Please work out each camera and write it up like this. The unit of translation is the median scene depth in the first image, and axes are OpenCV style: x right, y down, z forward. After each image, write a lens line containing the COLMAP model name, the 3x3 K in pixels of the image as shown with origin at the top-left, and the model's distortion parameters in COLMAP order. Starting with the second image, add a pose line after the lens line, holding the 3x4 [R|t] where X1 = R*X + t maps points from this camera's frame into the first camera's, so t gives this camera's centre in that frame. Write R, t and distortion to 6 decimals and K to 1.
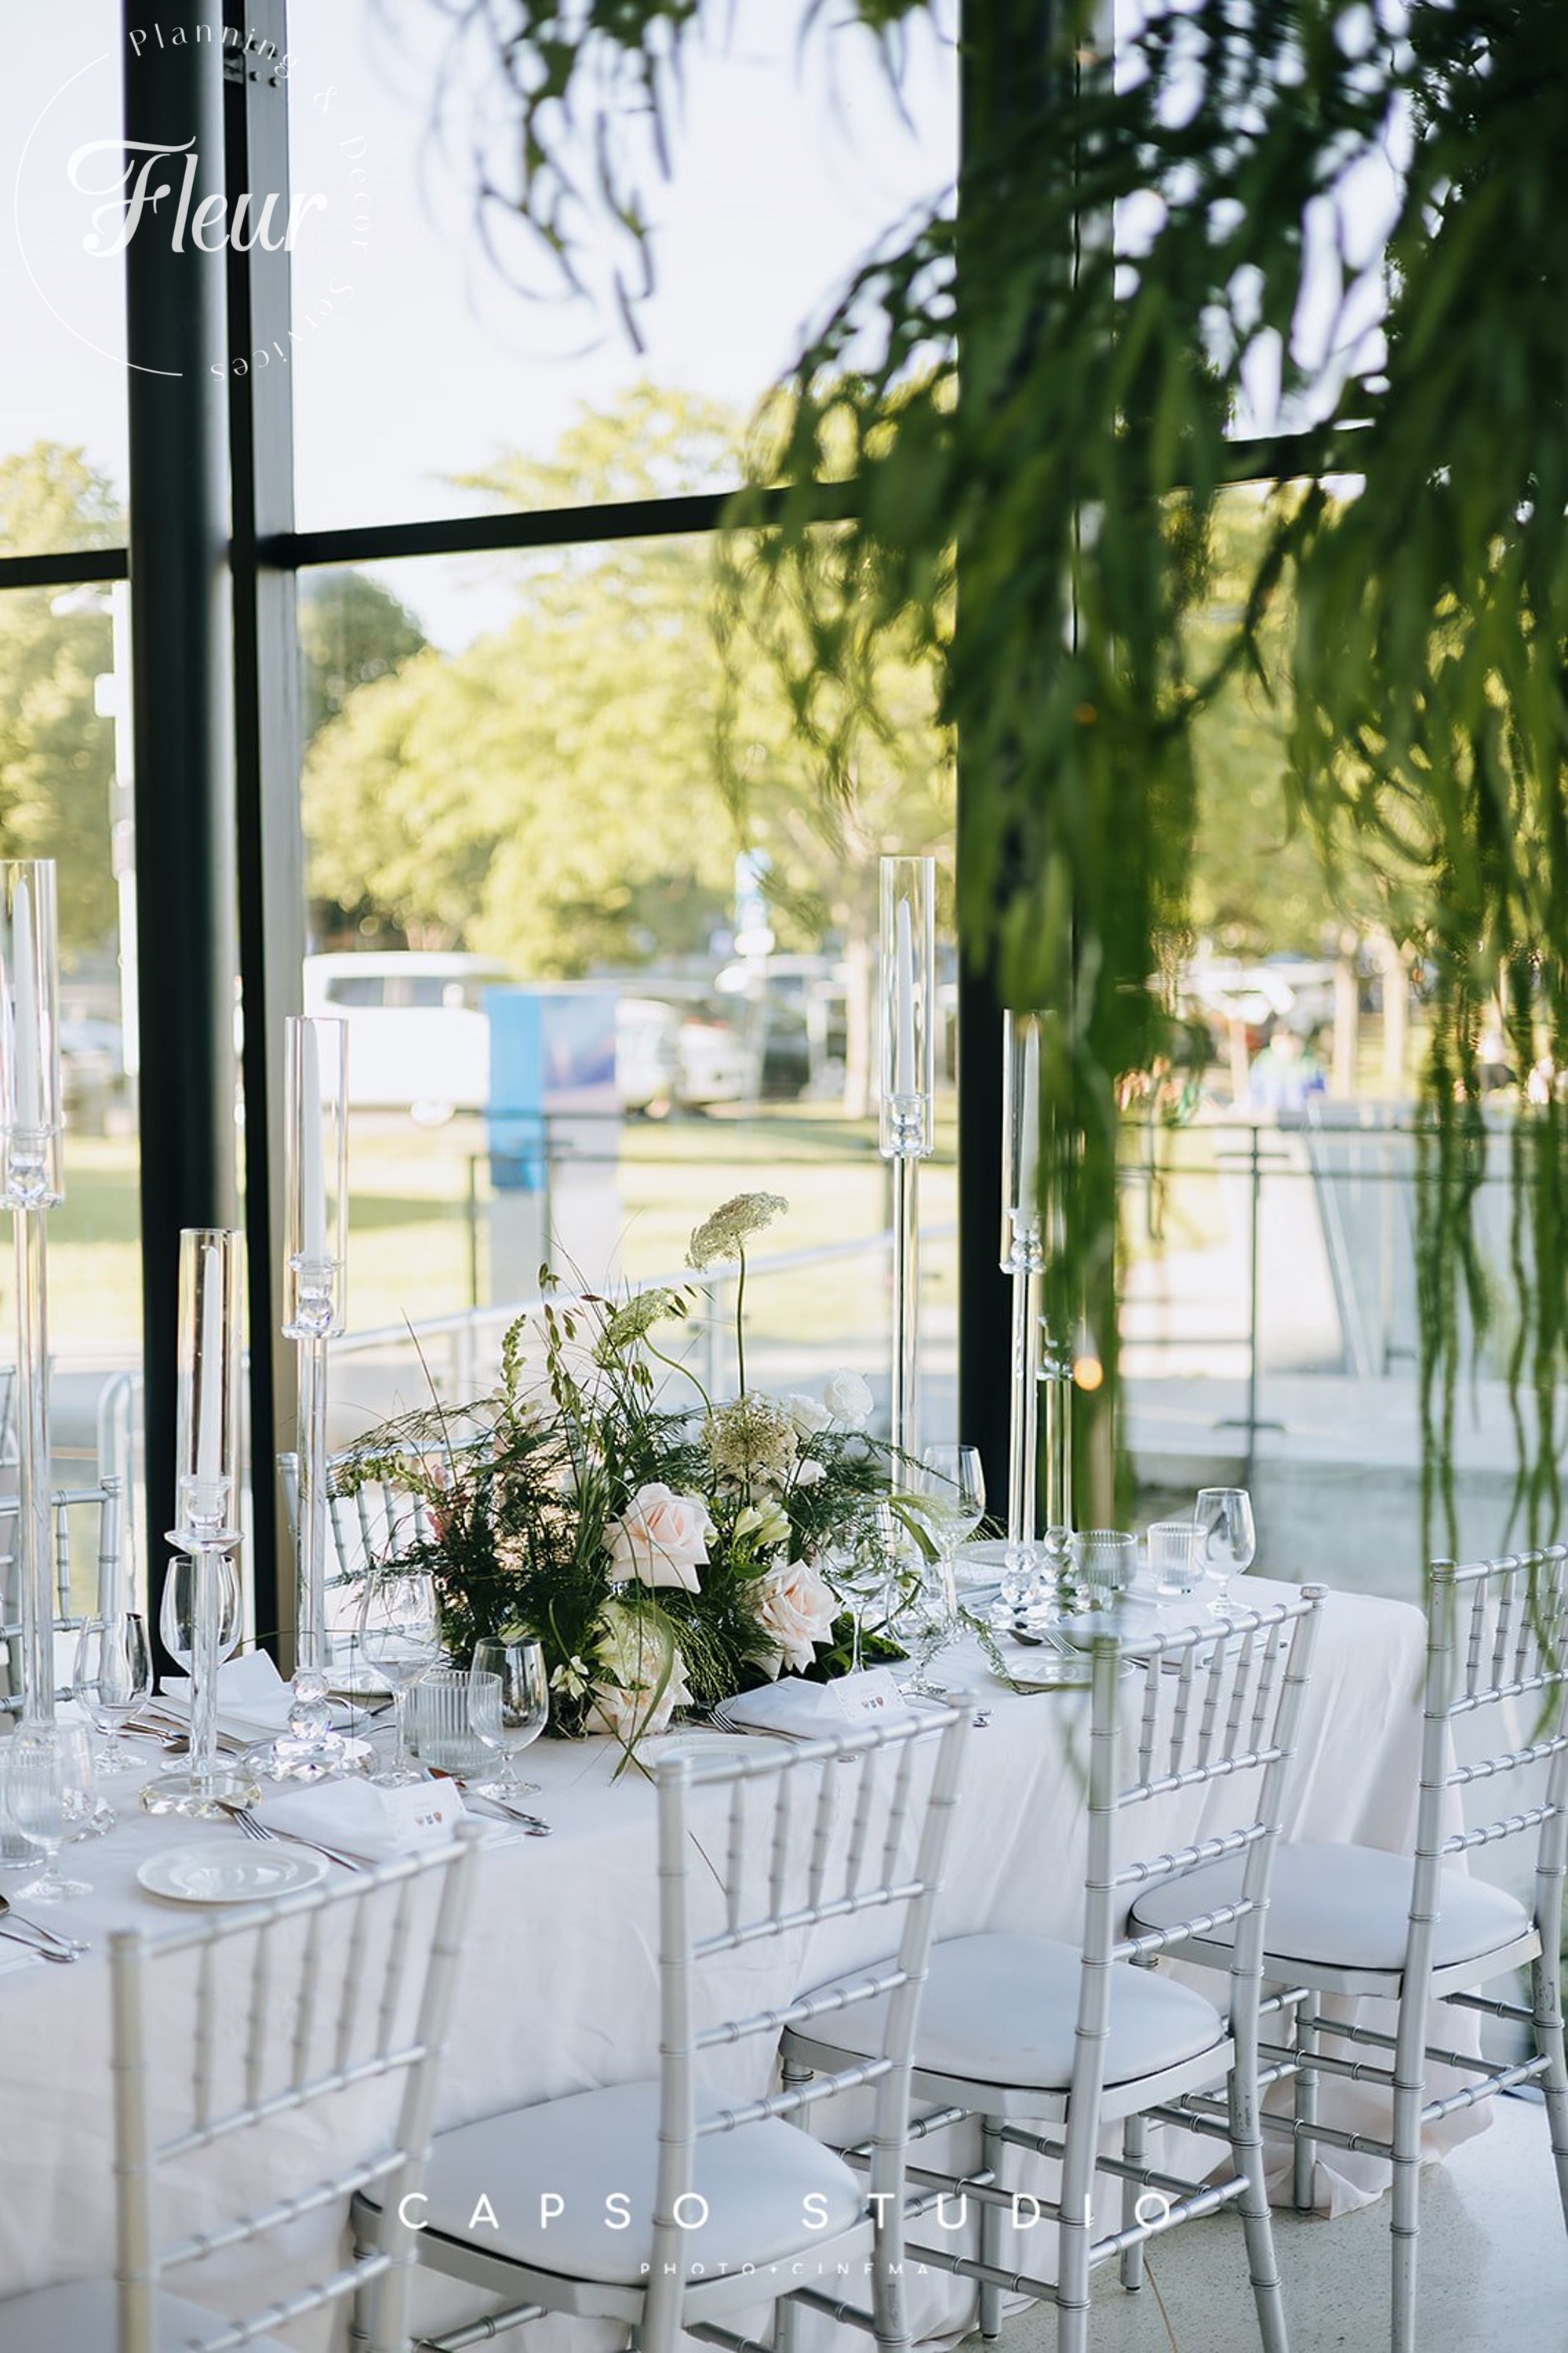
lens RADIAL K [[3386.6, 0, 785.2], [0, 3386.6, 1174.4], [0, 0, 1]] dist [0.024805, 0.000000]
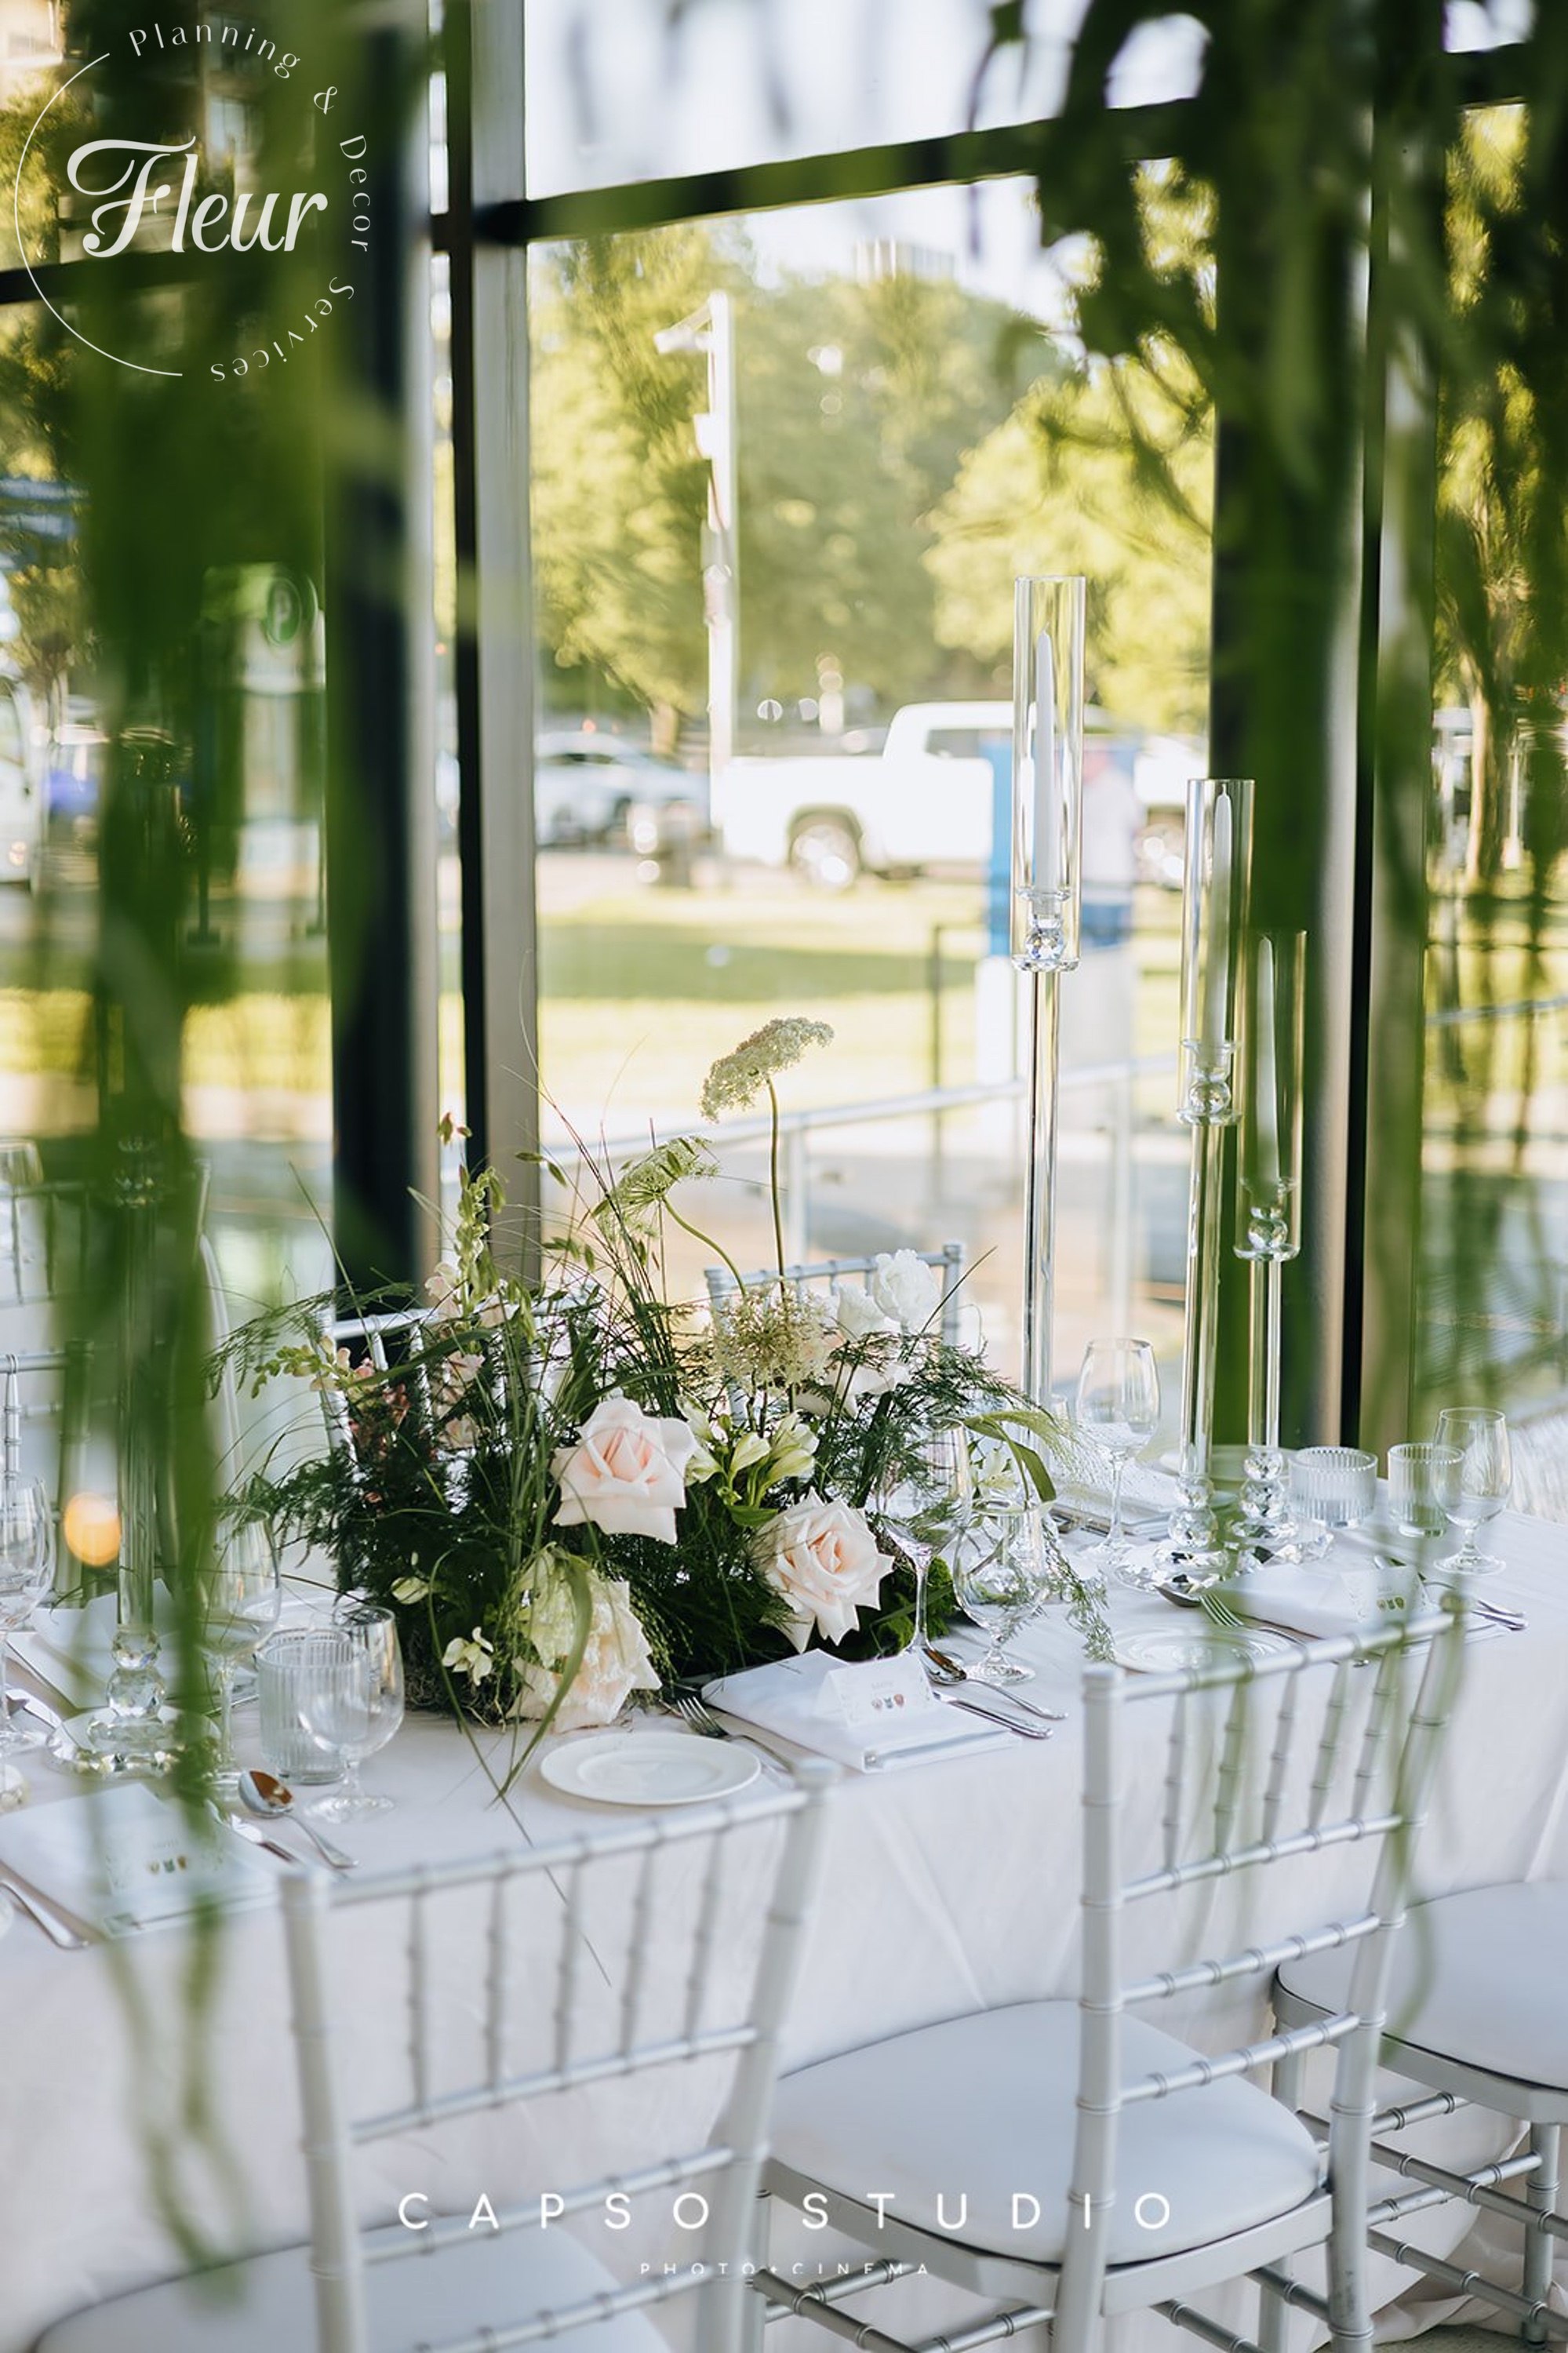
lens RADIAL K [[3386.6, 0, 782.4], [0, 3386.6, 1179.9], [0, 0, 1]] dist [0.024805, 0.000000]
pose [[0.980592, 0.033741, -0.193132, 0.138199], [-0.019384, 0.996938, 0.075750, -0.016200], [0.195097, -0.070536, 0.978244, 0.252339]]
